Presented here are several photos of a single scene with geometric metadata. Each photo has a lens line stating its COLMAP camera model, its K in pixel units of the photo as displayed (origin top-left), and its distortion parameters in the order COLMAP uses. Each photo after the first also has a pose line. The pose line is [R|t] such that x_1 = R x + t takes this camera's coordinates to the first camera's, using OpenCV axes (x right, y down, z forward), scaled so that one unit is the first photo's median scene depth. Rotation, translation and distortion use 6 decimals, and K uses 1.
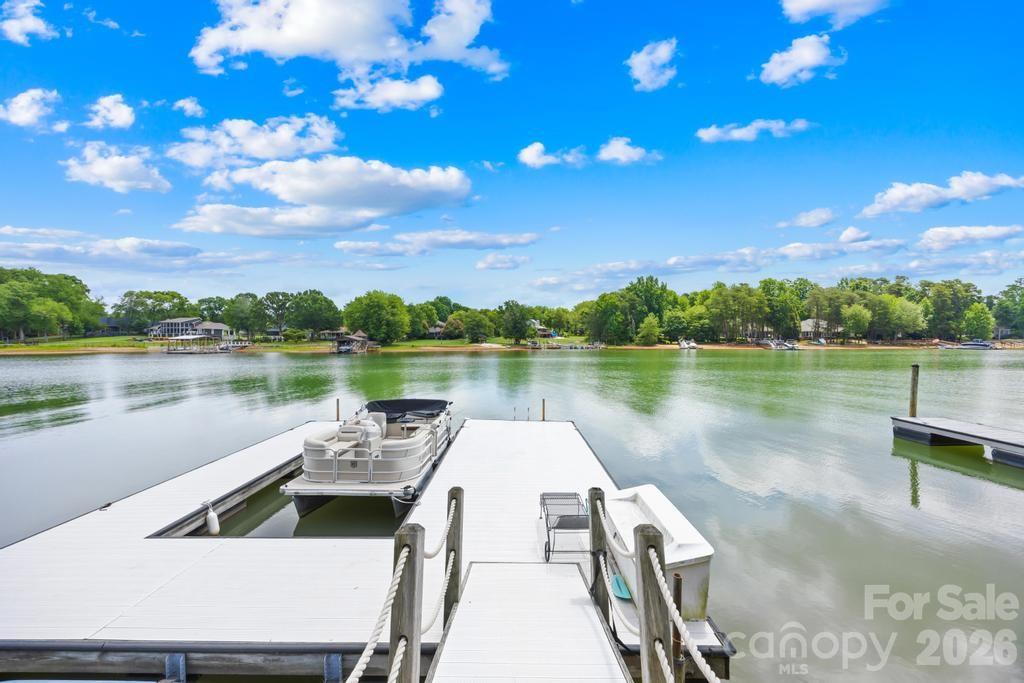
lens RADIAL K [[393.5, 0, 510.8], [0, 393.5, 339.8], [0, 0, 1]] dist [0.003831, 0.000464]
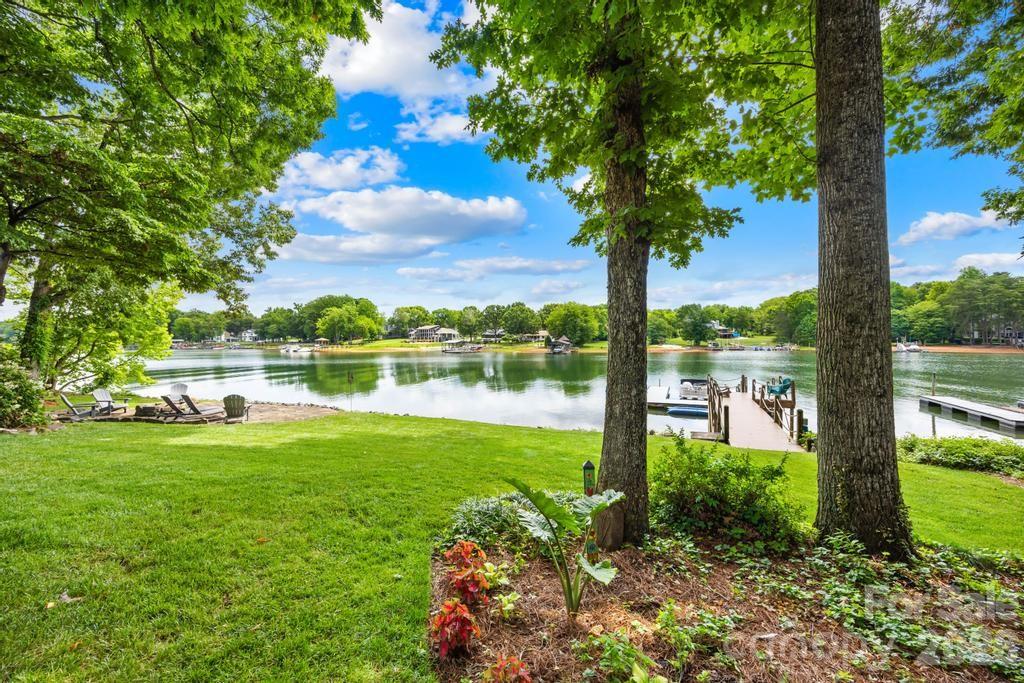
lens RADIAL K [[393.5, 0, 510.0], [0, 393.5, 339.3], [0, 0, 1]] dist [0.003831, 0.000464]
pose [[0.918973, -0.003855, -0.394301, -0.027765], [0.006312, 0.999968, 0.004935, -0.013570], [0.394269, -0.007024, 0.918968, -0.170513]]
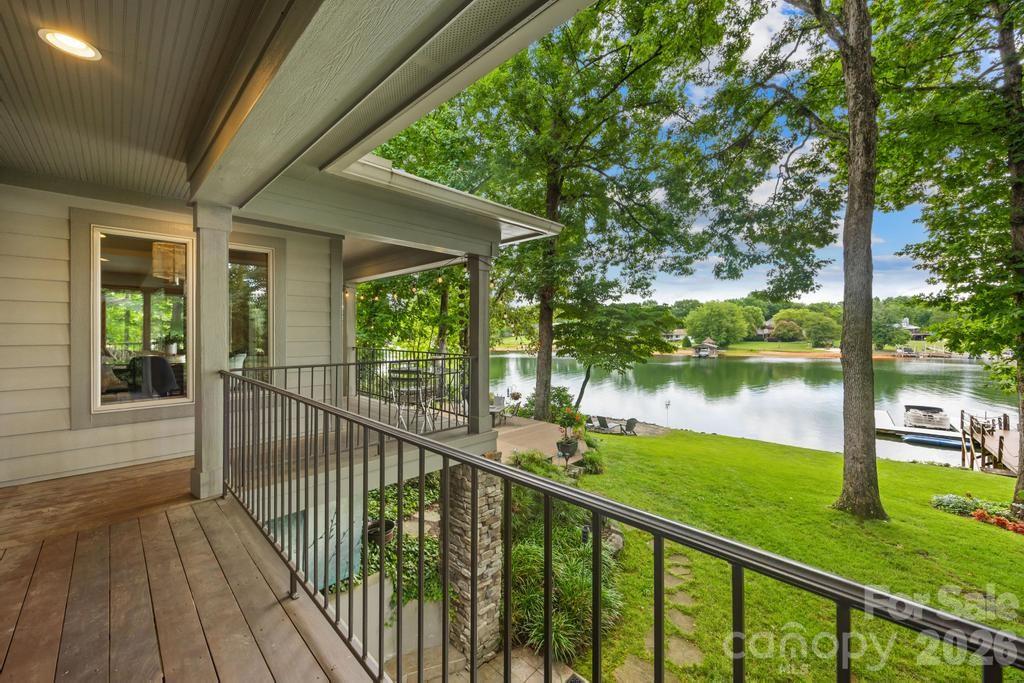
lens RADIAL K [[393.5, 0, 505.8], [0, 393.5, 336.8], [0, 0, 1]] dist [0.003831, 0.000464]
pose [[0.765634, 0.008735, -0.643217, -0.055378], [-0.000174, 0.999911, 0.013372, -0.029211], [0.643276, -0.010126, 0.765568, -0.236412]]
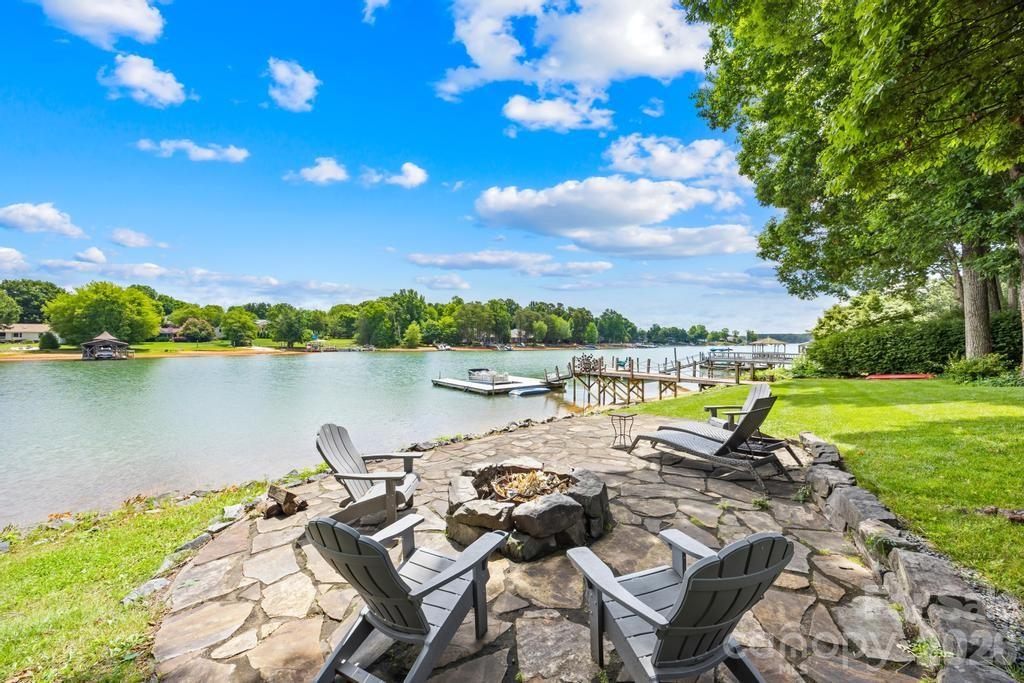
lens RADIAL K [[393.5, 0, 510.7], [0, 393.5, 342.3], [0, 0, 1]] dist [0.003831, 0.000464]
pose [[0.788215, 0.003706, 0.615389, -0.154627], [-0.005928, 0.999981, 0.001571, -0.006482], [-0.615372, -0.004886, 0.788222, -0.136382]]
